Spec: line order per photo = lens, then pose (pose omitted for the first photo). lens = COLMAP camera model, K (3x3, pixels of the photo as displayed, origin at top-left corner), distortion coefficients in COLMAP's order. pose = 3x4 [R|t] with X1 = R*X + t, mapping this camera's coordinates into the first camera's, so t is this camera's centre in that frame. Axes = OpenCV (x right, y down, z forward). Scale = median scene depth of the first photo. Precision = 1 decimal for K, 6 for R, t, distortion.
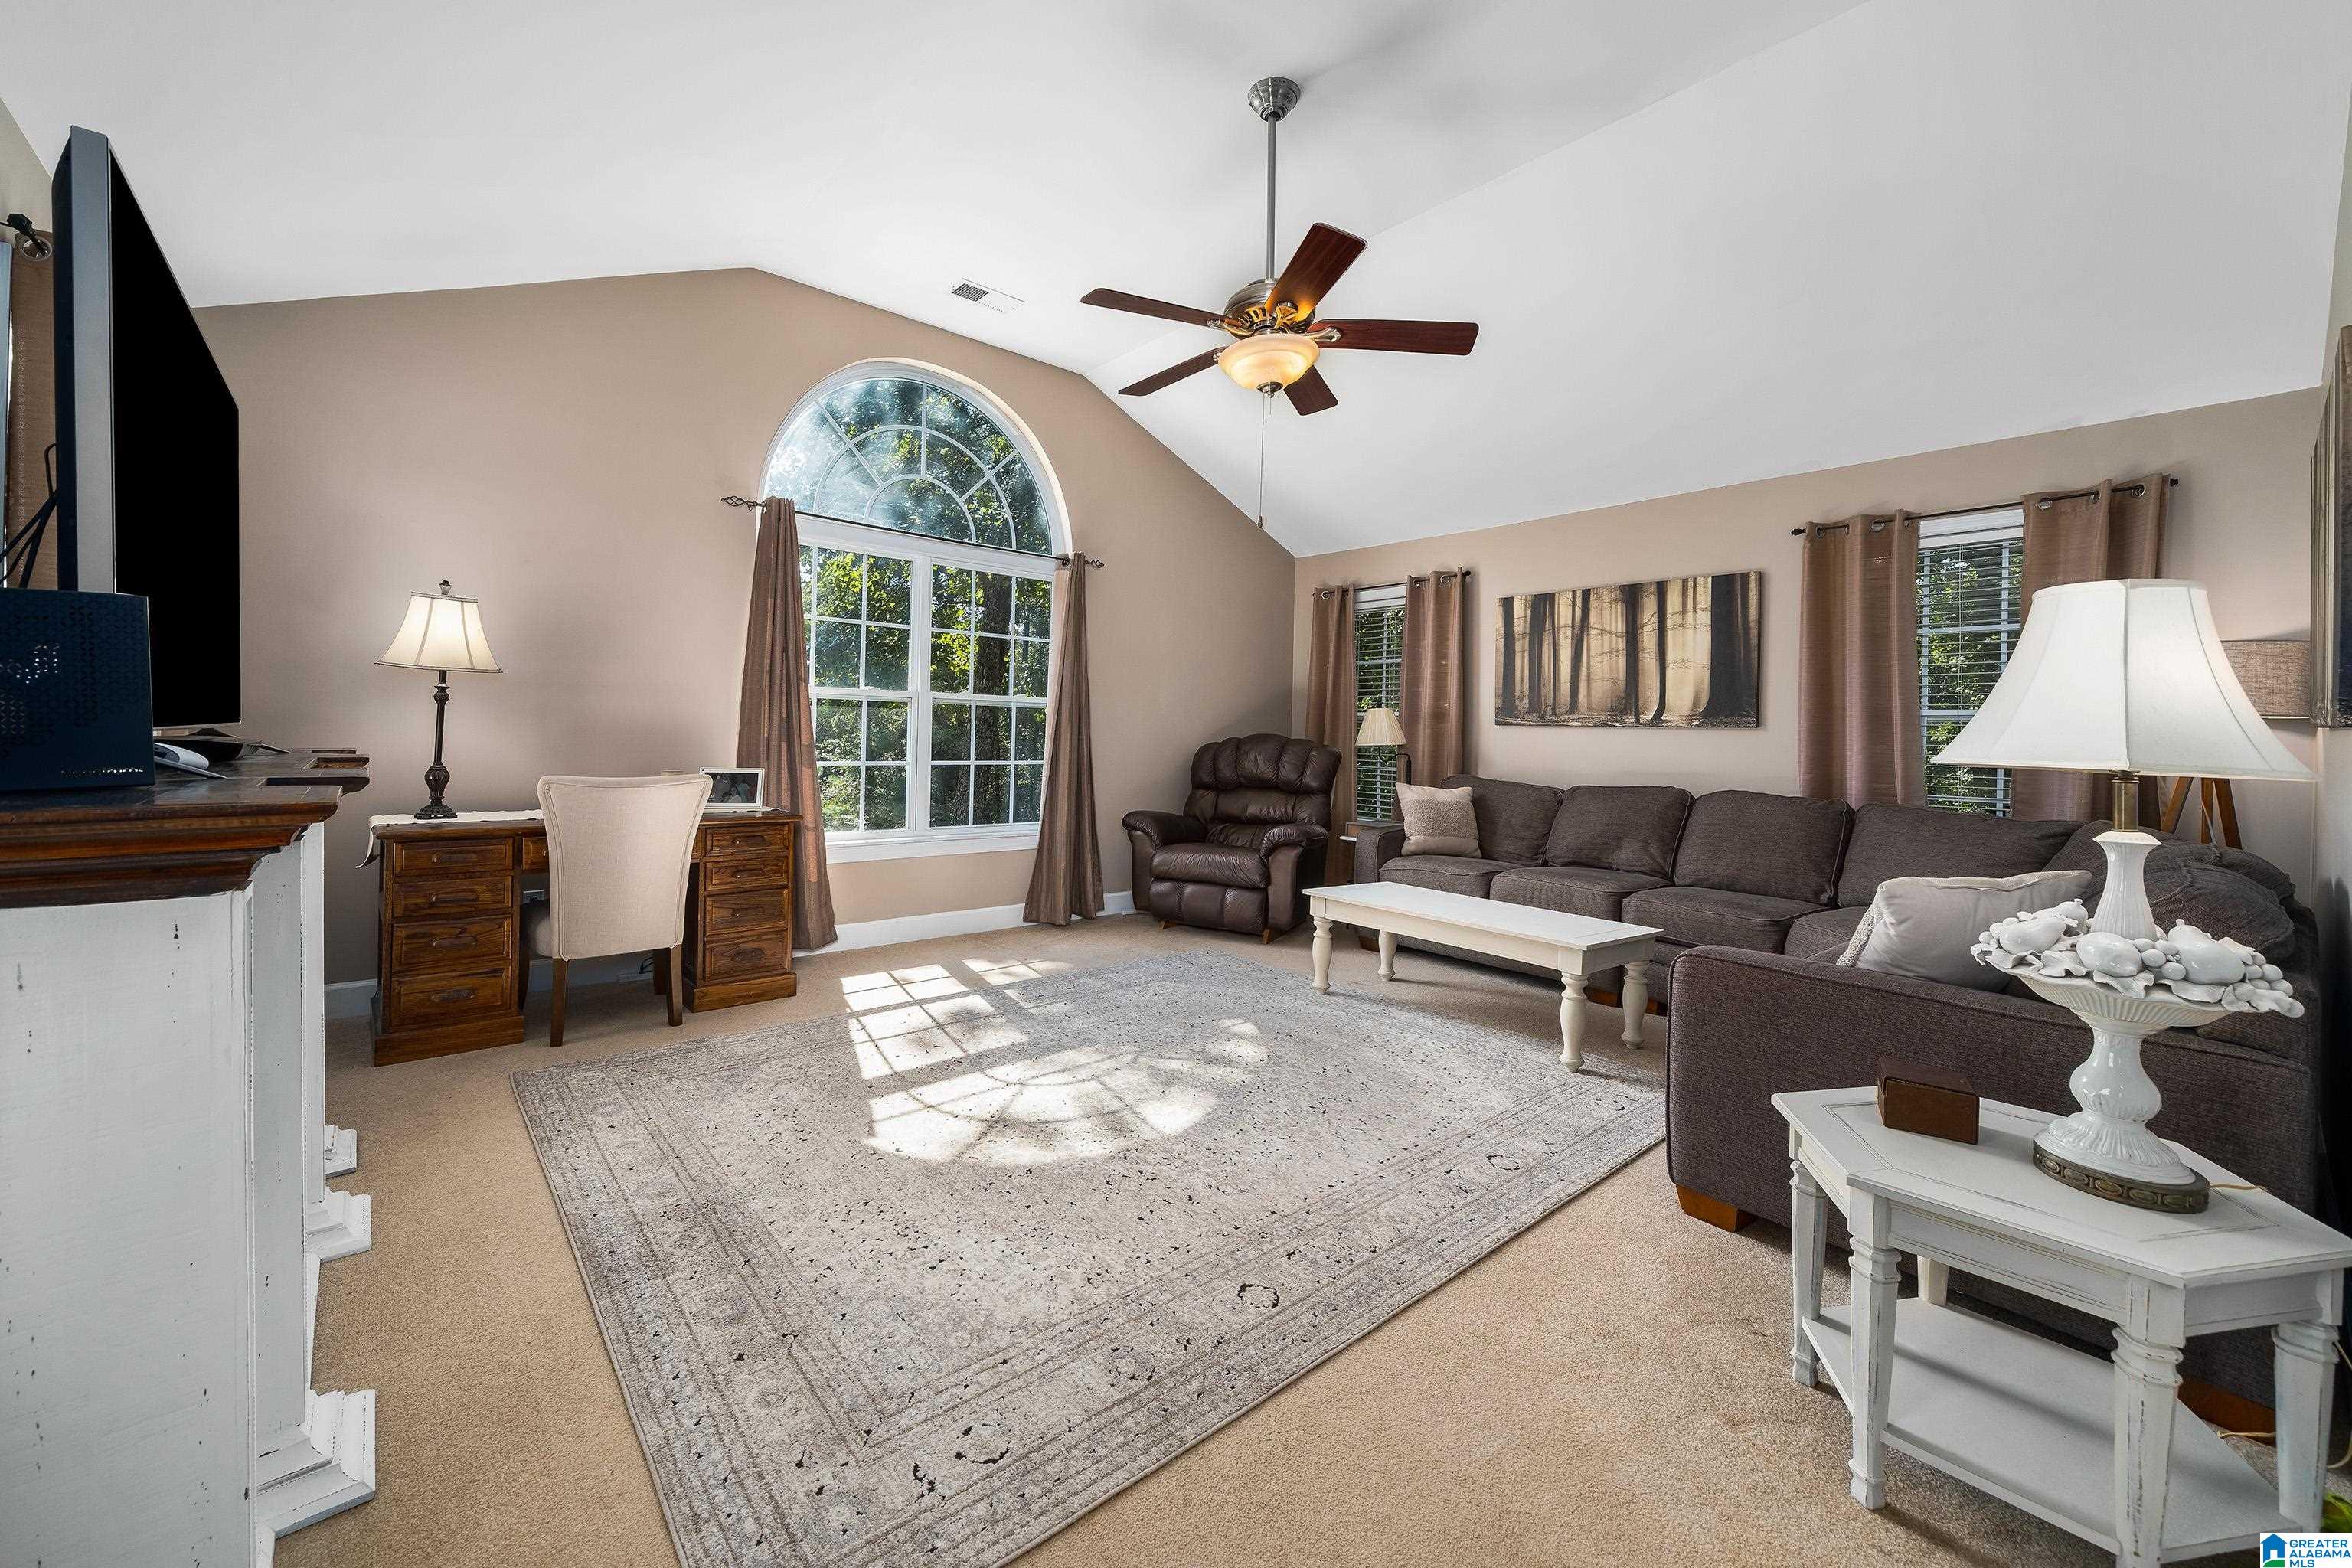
lens RADIAL K [[921.6, 0, 1176.0], [0, 921.6, 784.0], [0, 0, 1]] dist [-0.000822, -0.000103]
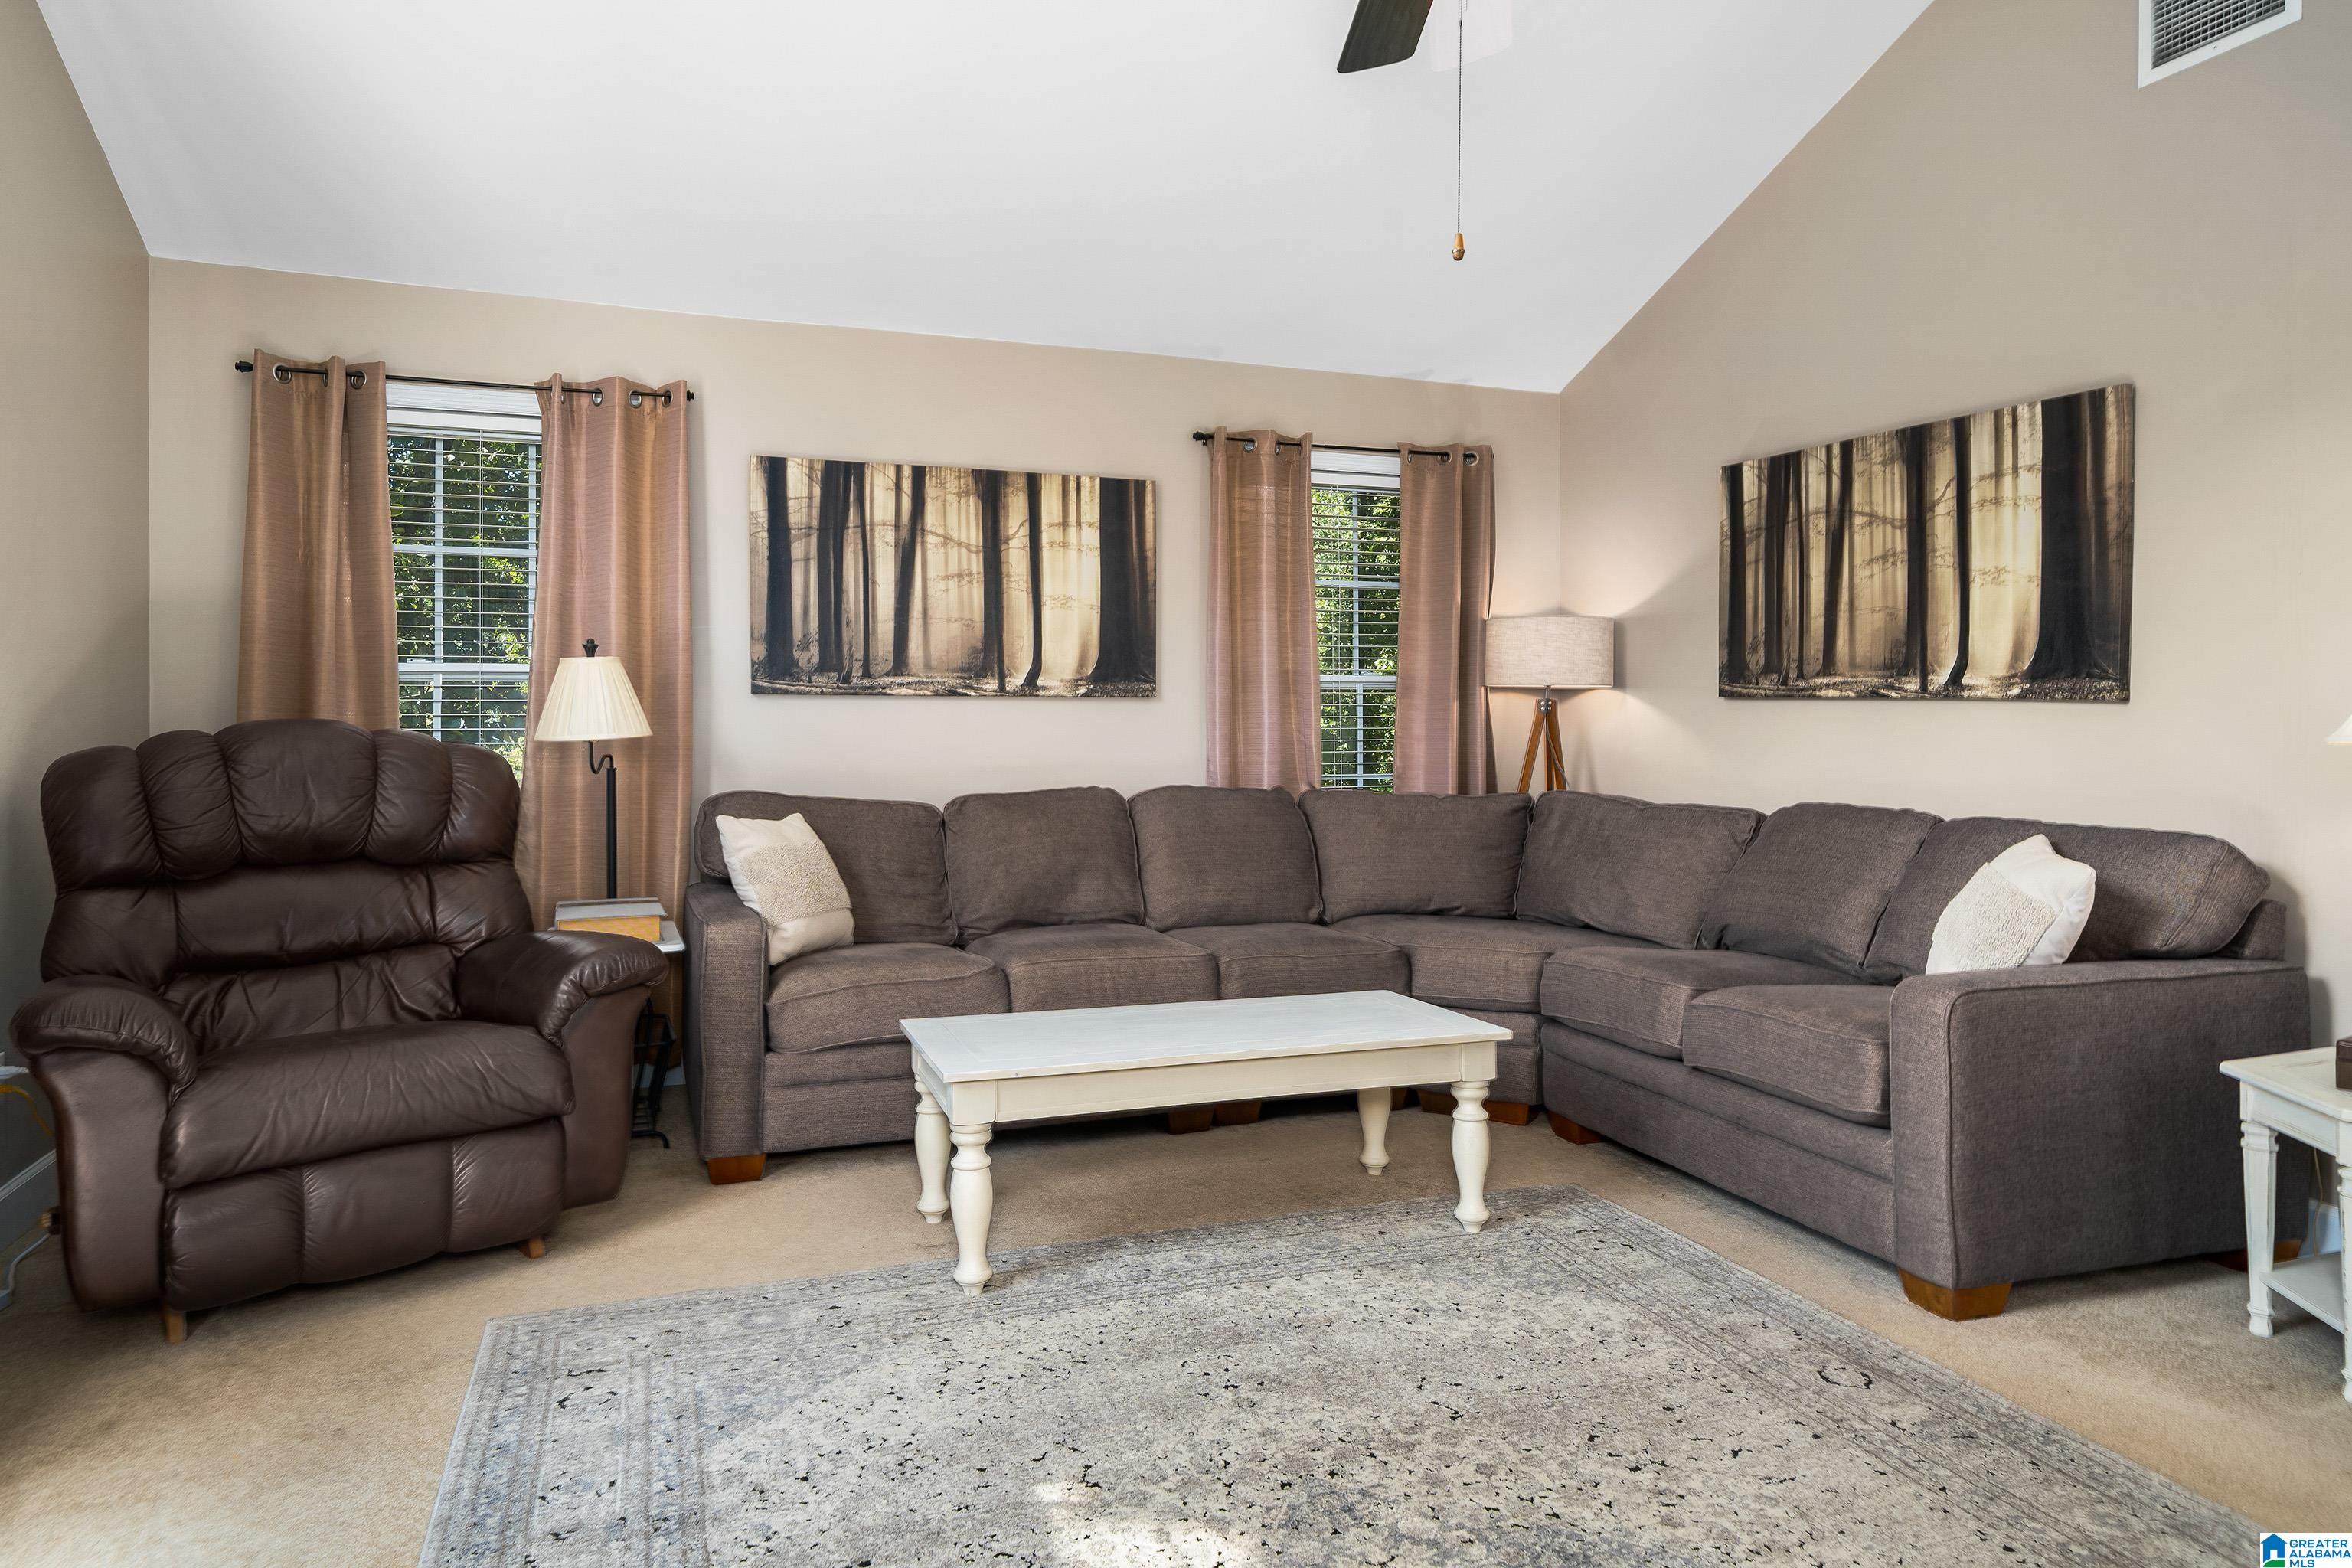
lens RADIAL K [[1412.2, 0, 1173.4], [0, 1412.2, 751.2], [0, 0, 1]] dist [0.016076, -0.000785]
pose [[0.363471, -0.036637, 0.930885, -0.372960], [0.060570, 0.998042, 0.015630, -0.033530], [-0.929635, 0.050703, 0.364978, 0.551889]]
